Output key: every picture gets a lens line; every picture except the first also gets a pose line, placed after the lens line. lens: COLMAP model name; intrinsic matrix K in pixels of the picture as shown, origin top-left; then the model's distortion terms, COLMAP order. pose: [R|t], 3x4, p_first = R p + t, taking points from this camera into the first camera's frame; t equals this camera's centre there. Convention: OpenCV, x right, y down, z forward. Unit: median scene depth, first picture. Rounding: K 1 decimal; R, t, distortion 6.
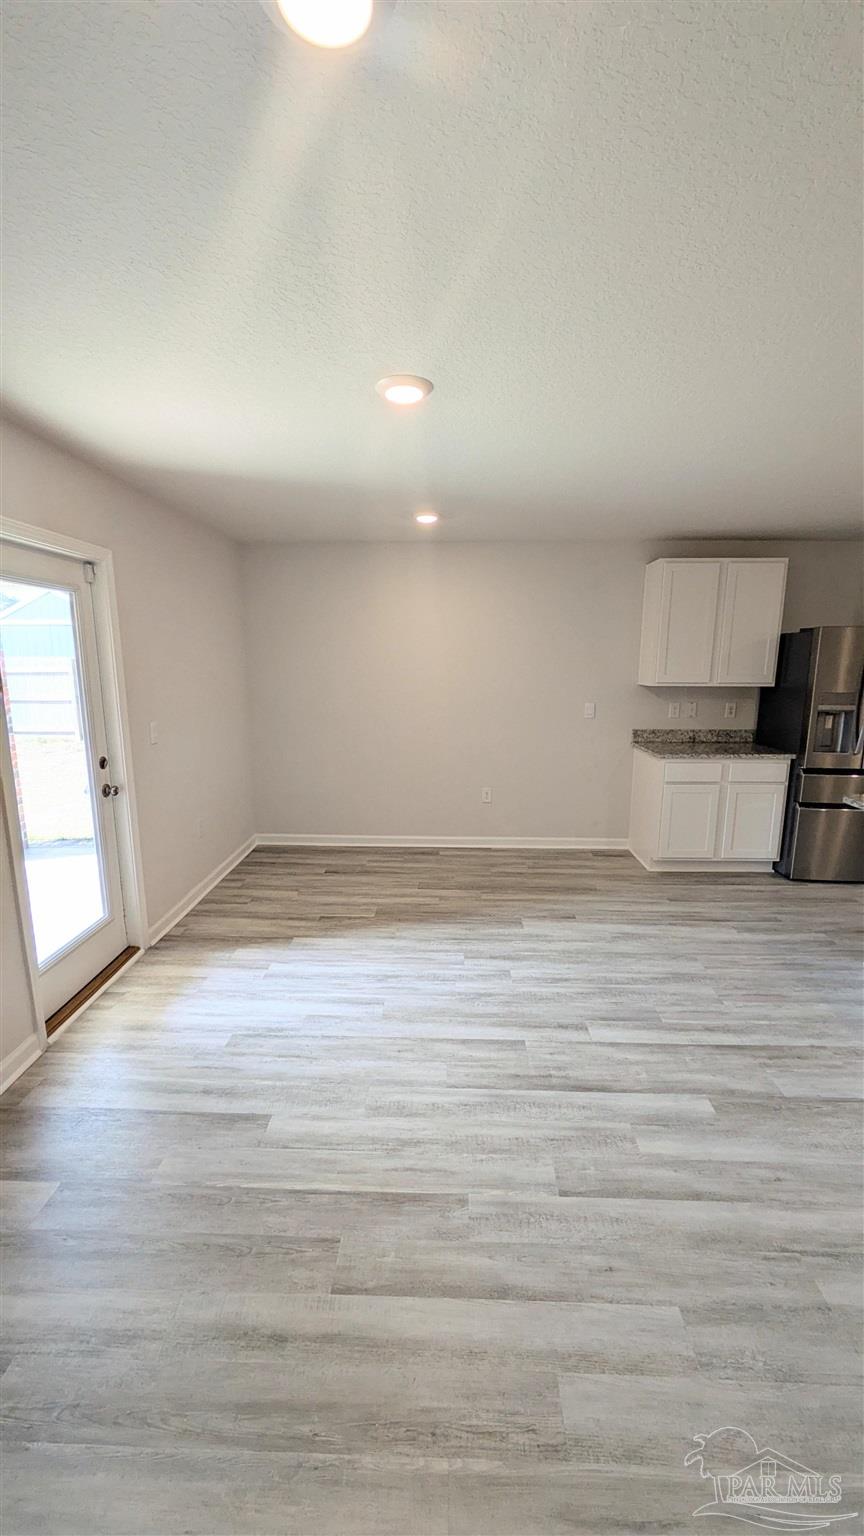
lens RADIAL K [[603.4, 0, 431.1], [0, 603.4, 772.8], [0, 0, 1]] dist [-0.002365, 0.000111]
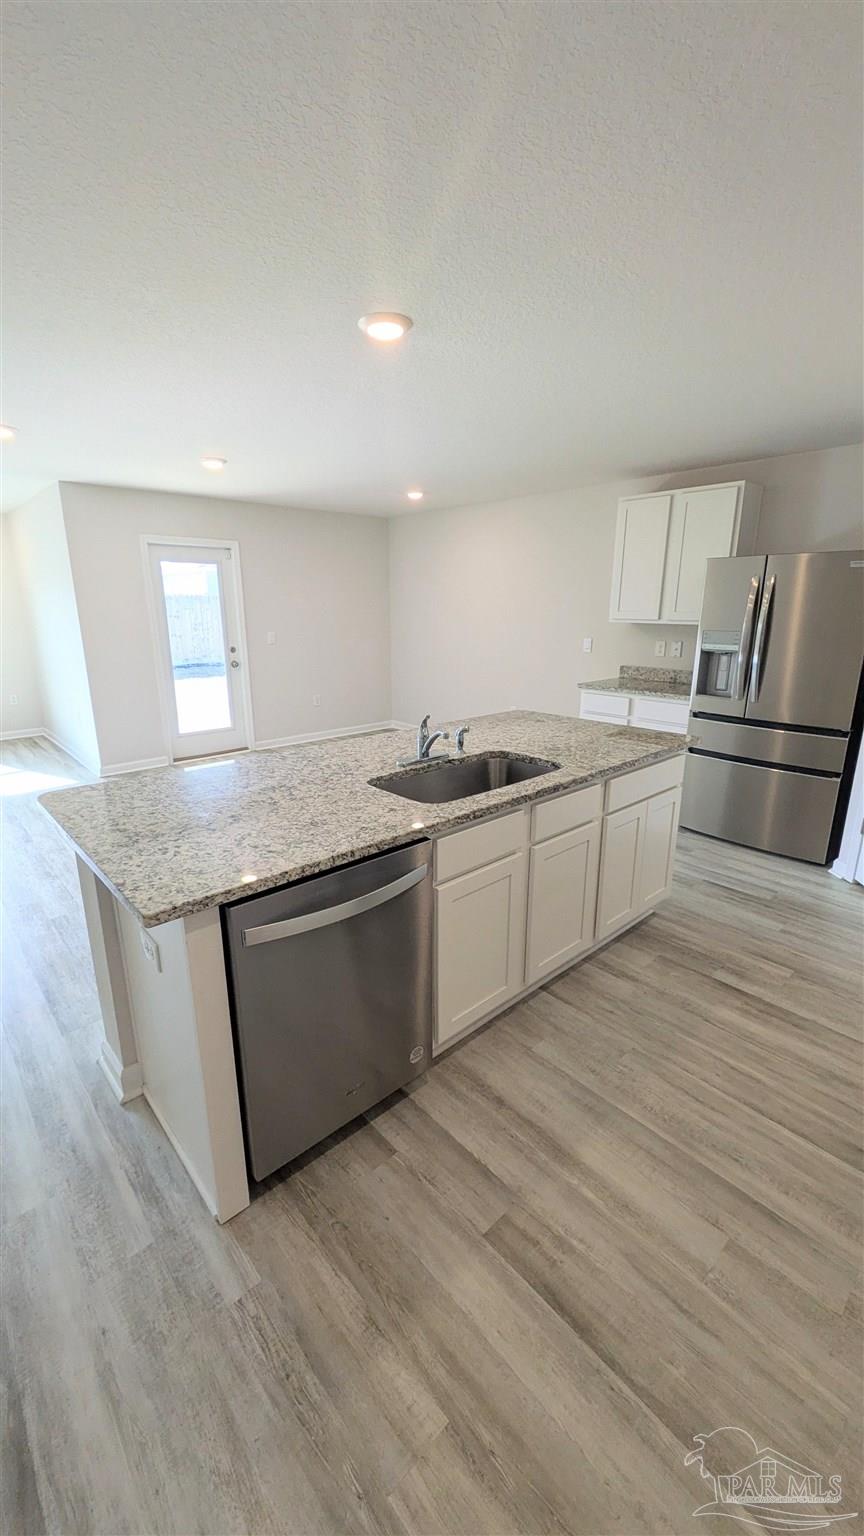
lens RADIAL K [[602.7, 0, 432.3], [0, 602.7, 773.6], [0, 0, 1]] dist [-0.001138, 0.003516]
pose [[0.696845, 0.194565, -0.690327, 1.076882], [-0.134328, 0.980875, 0.140859, 0.011948], [0.704530, -0.005427, 0.709653, 0.026712]]
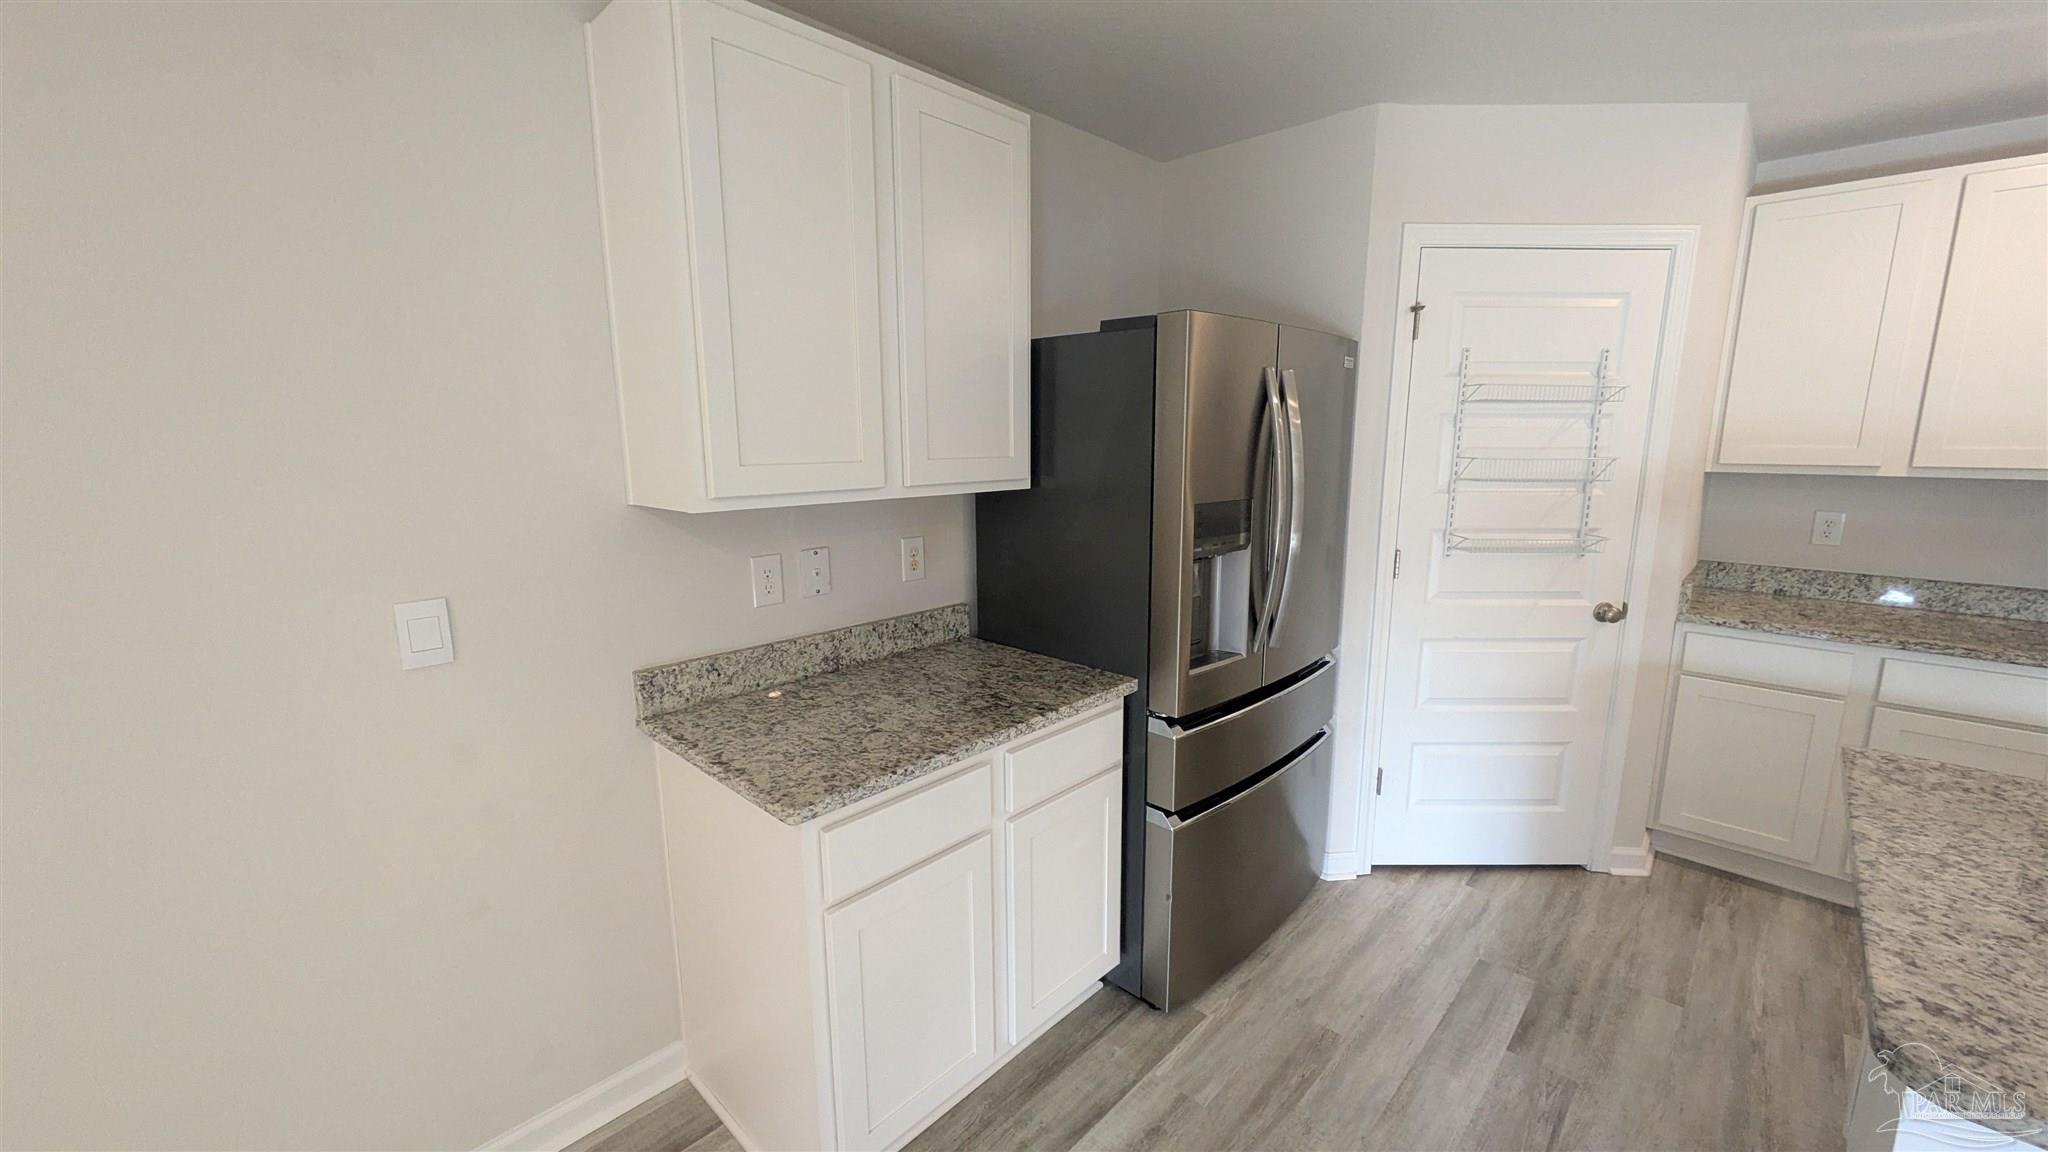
lens RADIAL K [[804.6, 0, 1031.2], [0, 804.6, 579.0], [0, 0, 1]] dist [-0.002365, 0.000111]
pose [[0.669869, -0.137903, 0.729561, 0.244609], [0.142478, 0.988214, 0.055974, -0.133989], [-0.728681, 0.066451, 0.681622, 0.777264]]
